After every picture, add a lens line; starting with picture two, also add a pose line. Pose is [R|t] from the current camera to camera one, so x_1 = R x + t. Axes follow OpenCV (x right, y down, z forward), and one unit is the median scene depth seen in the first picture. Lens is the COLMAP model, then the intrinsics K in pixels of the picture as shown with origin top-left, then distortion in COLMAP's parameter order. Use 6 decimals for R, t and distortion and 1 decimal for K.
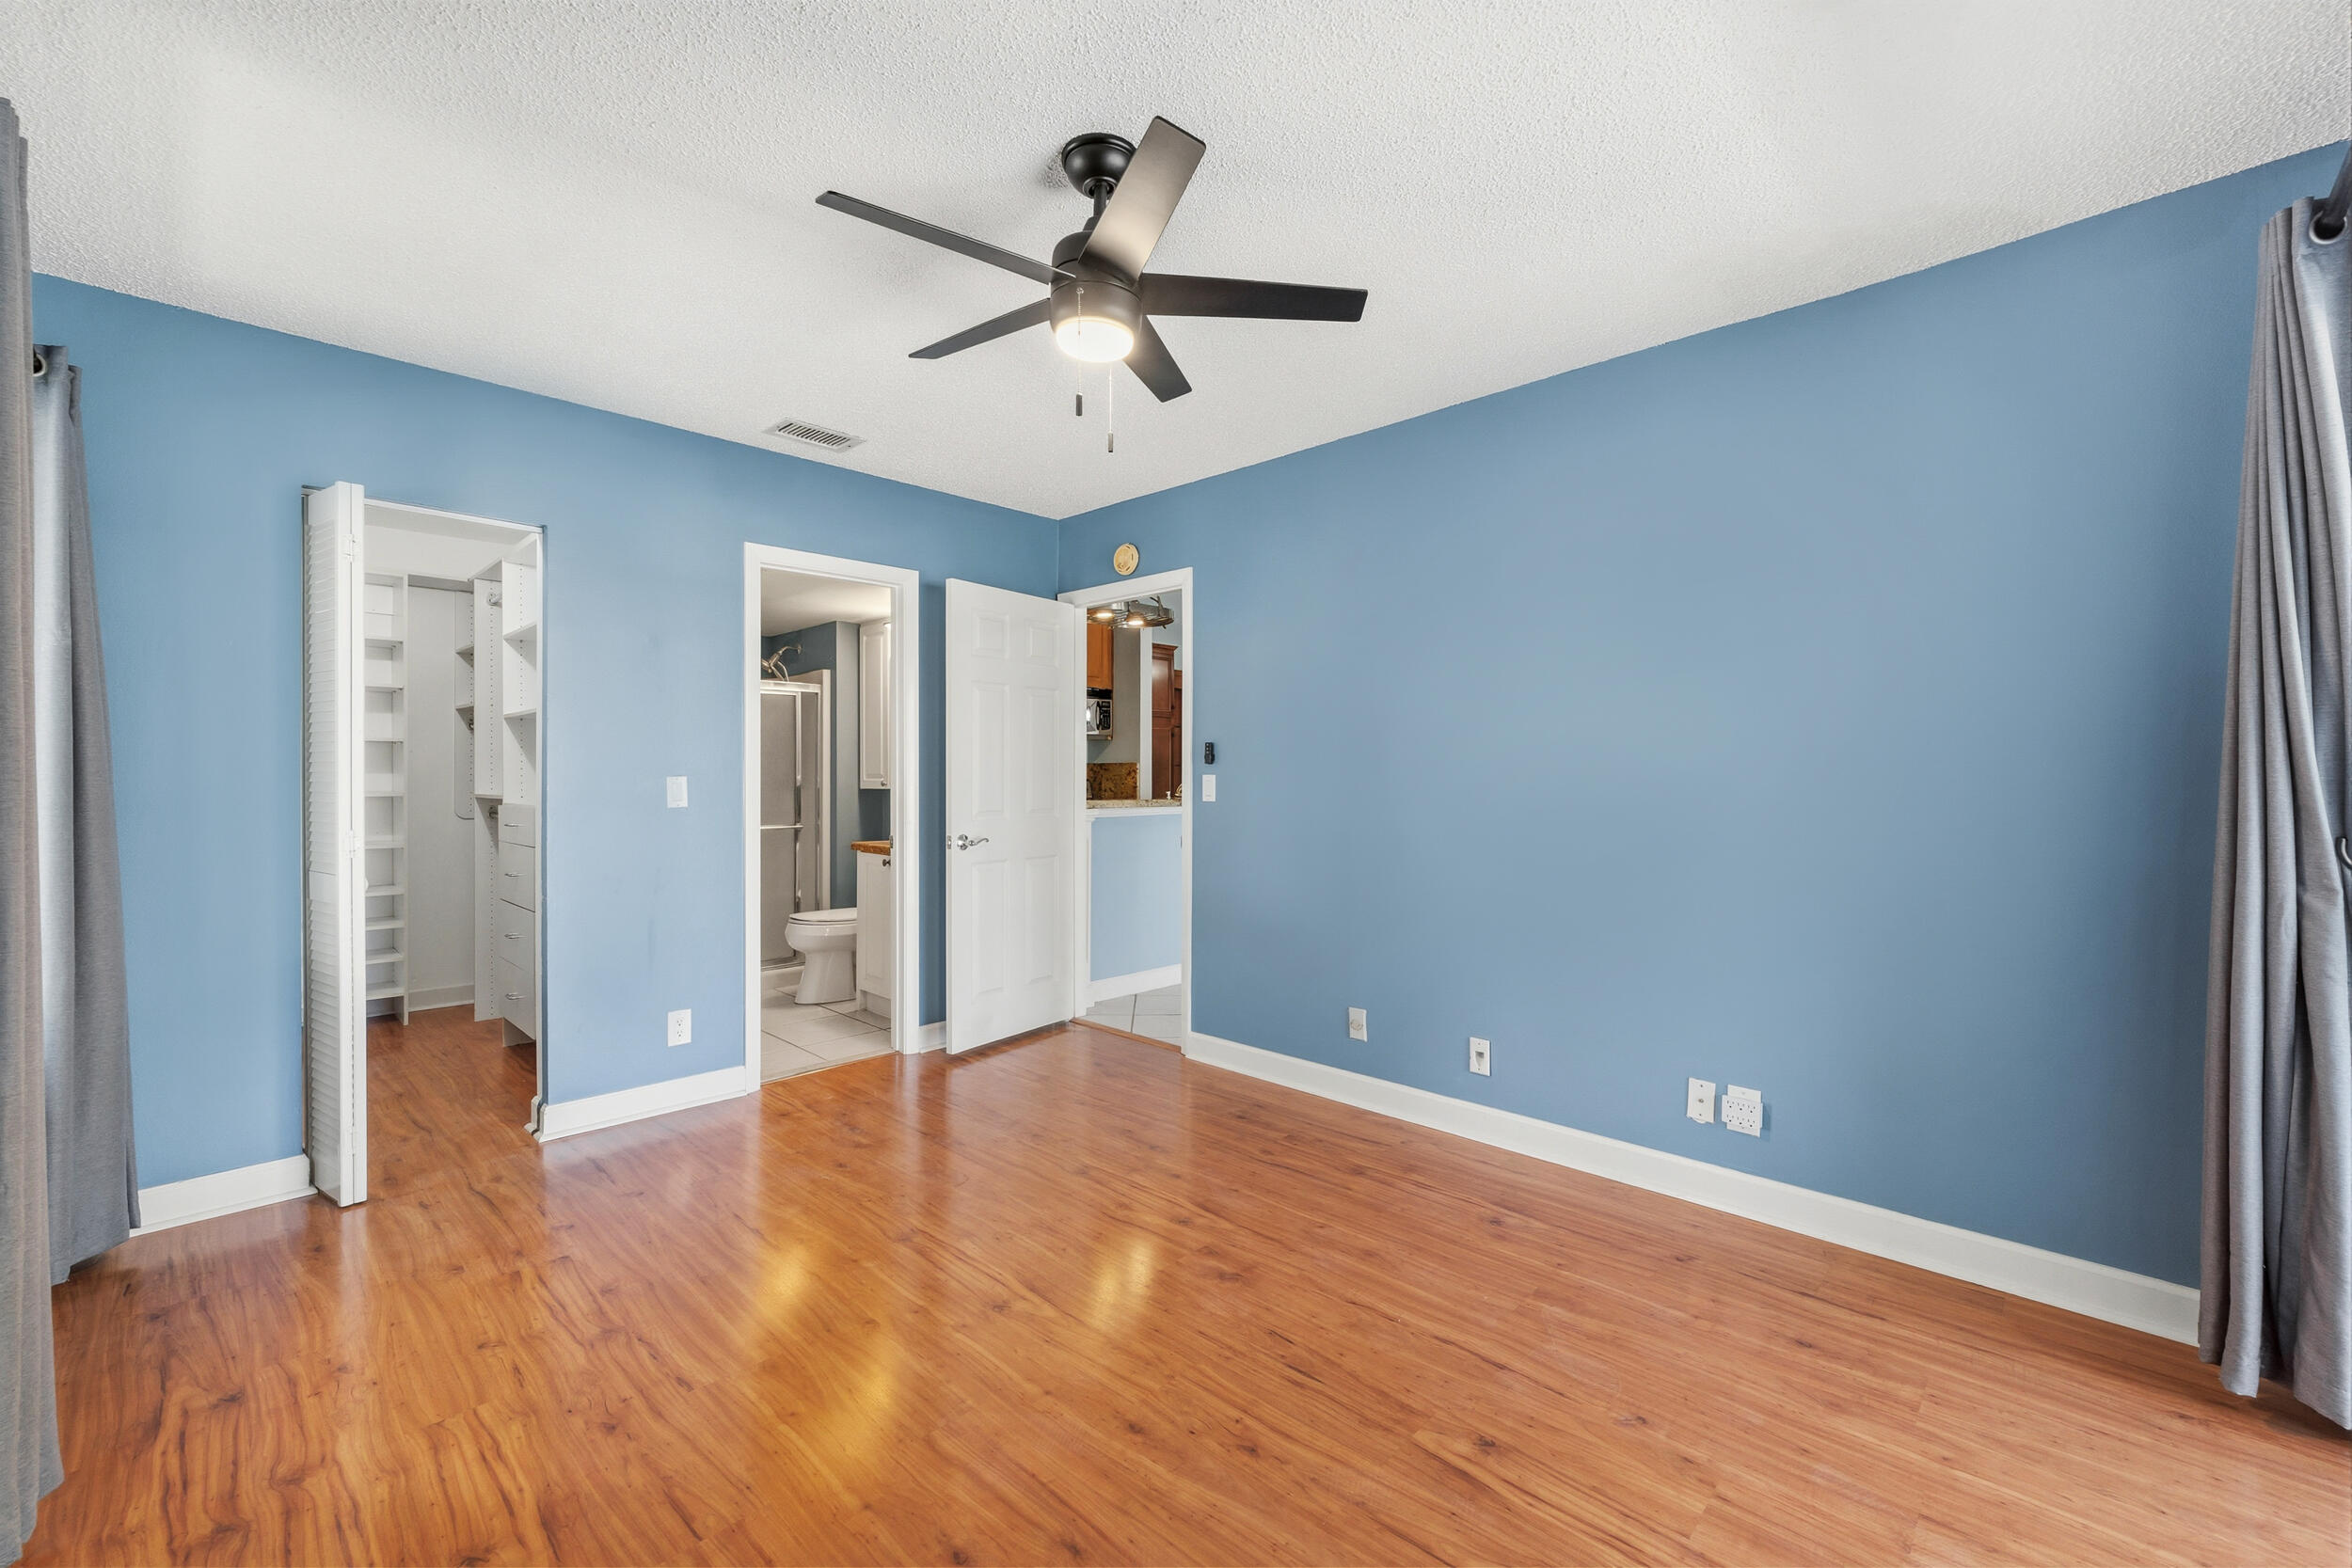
lens RADIAL K [[952.8, 0, 1199.5], [0, 952.8, 776.2], [0, 0, 1]] dist [-0.001859, -0.001479]
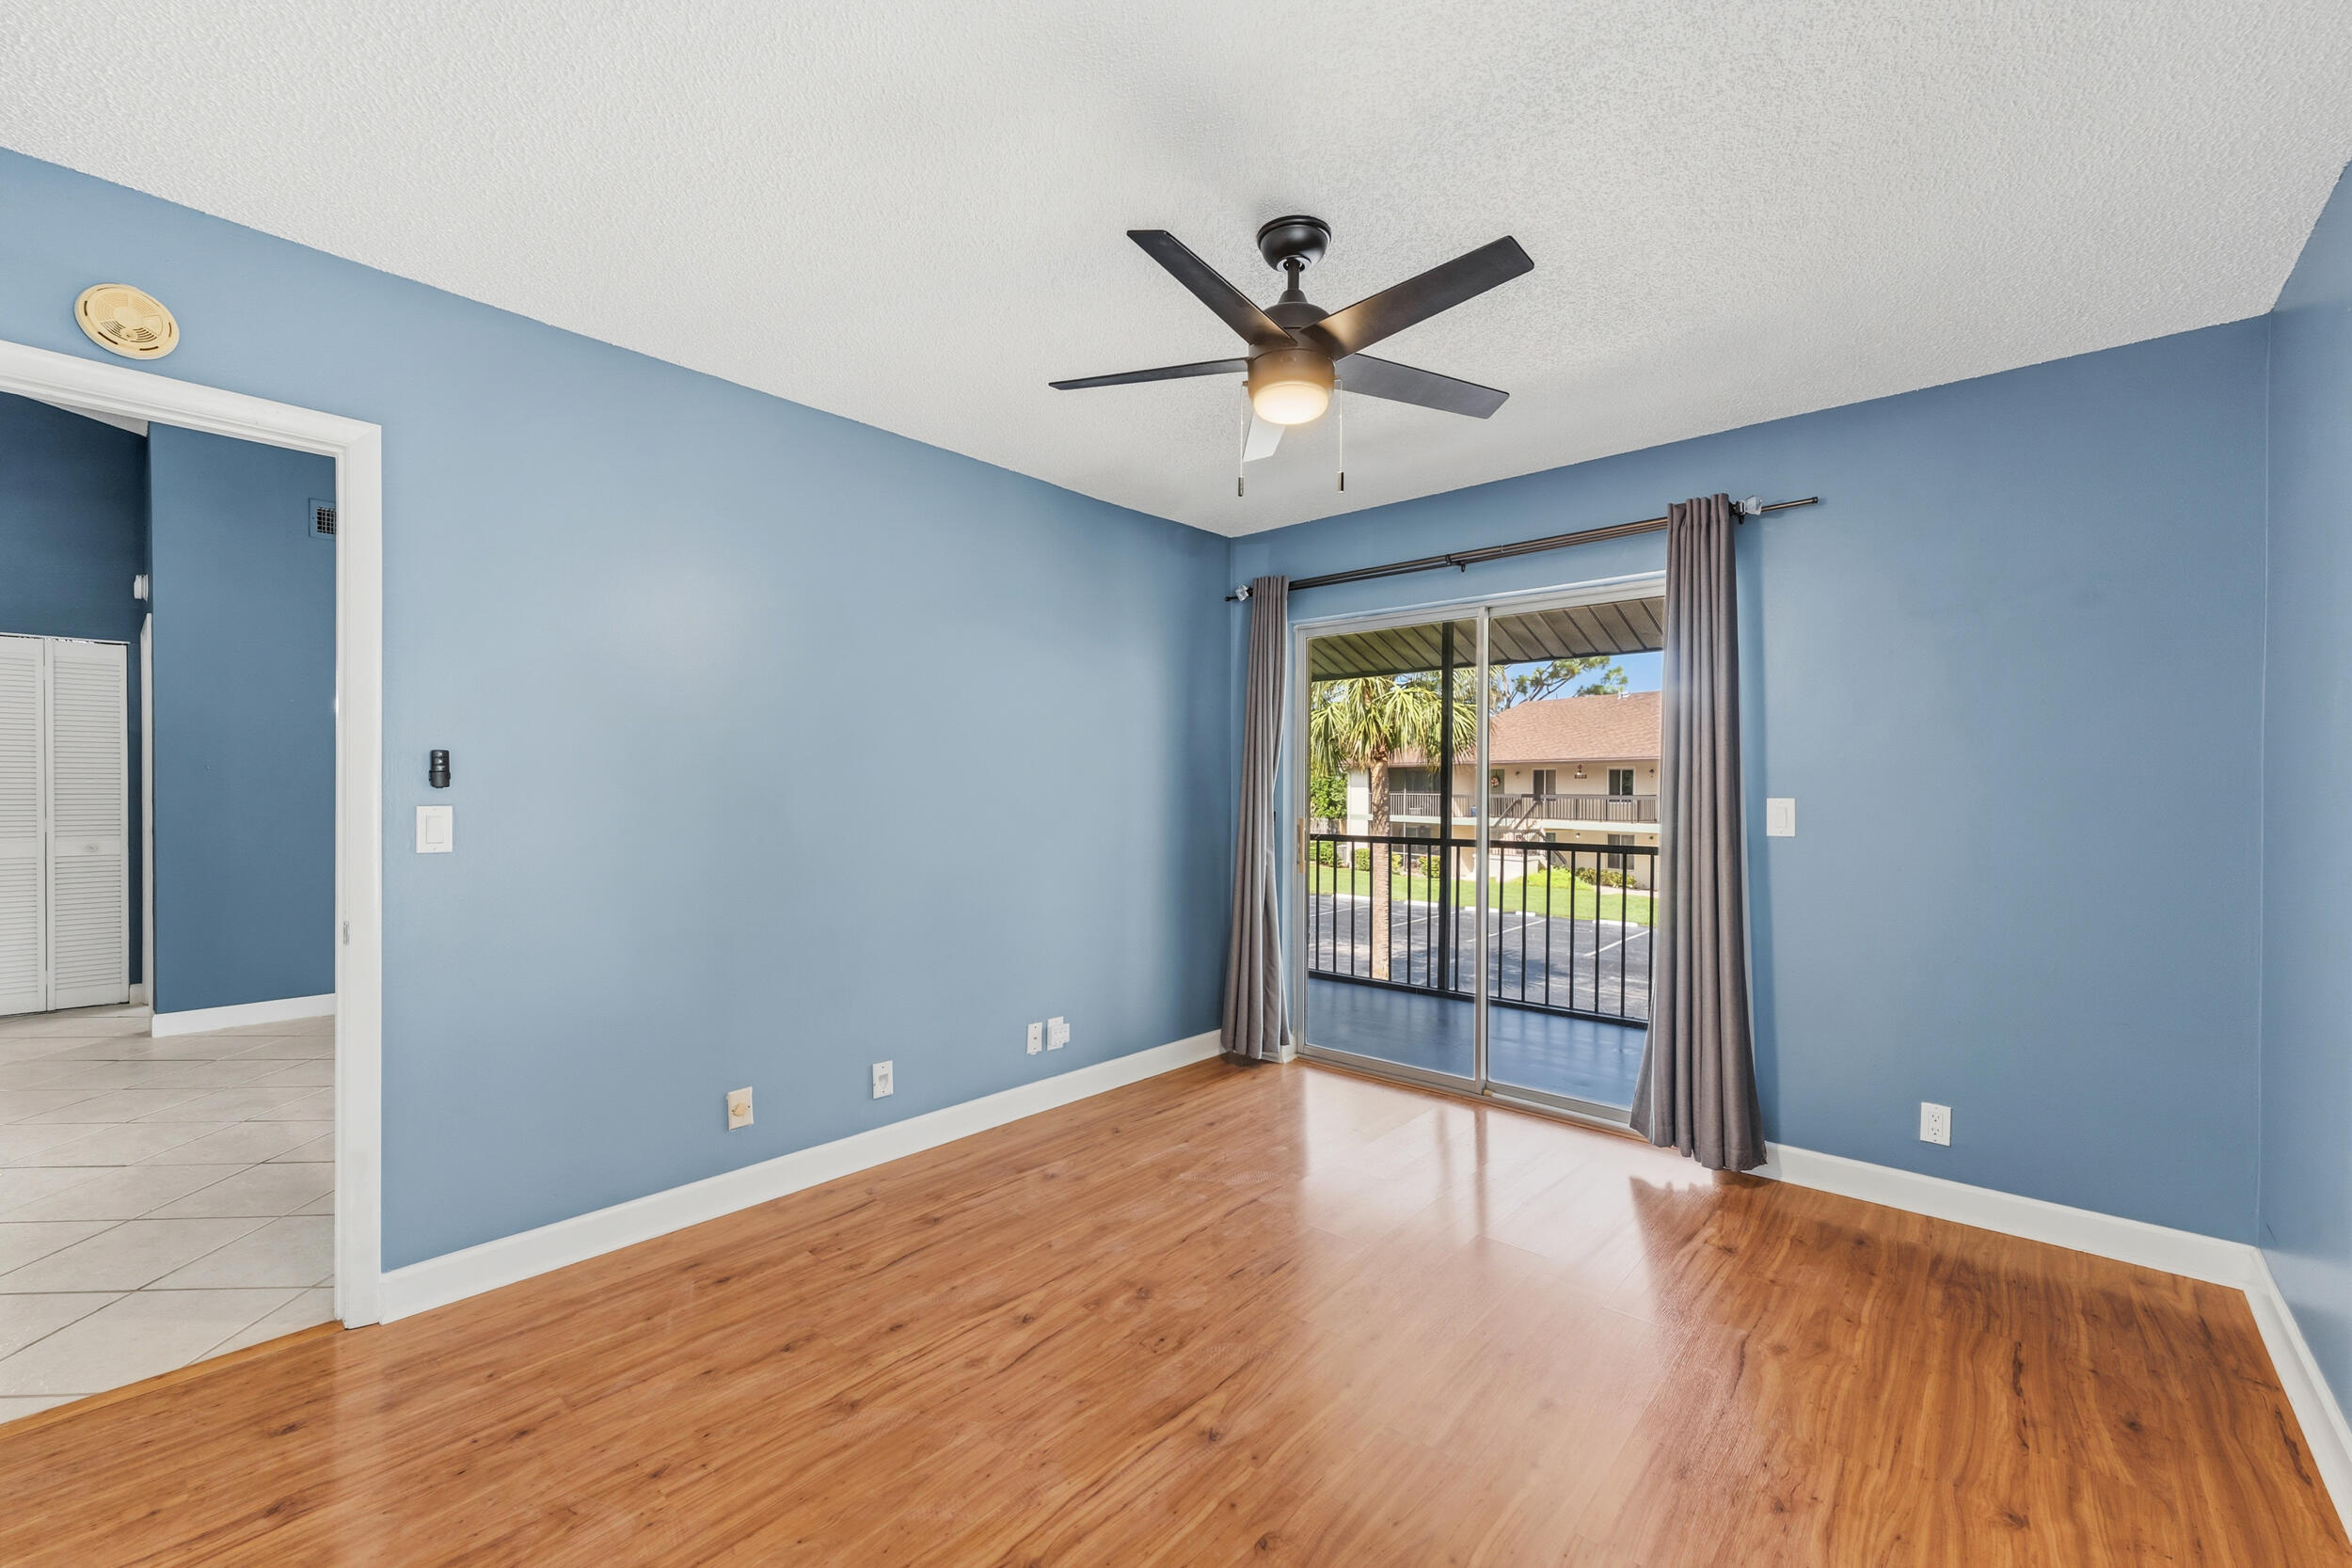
lens RADIAL K [[952.8, 0, 1160.0], [0, 952.8, 781.6], [0, 0, 1]] dist [-0.001859, -0.001479]
pose [[-0.024320, 0.002953, 0.999700, -0.835135], [-0.010074, 0.999944, -0.003199, -0.027577], [-0.999653, -0.010149, -0.024289, 0.832812]]
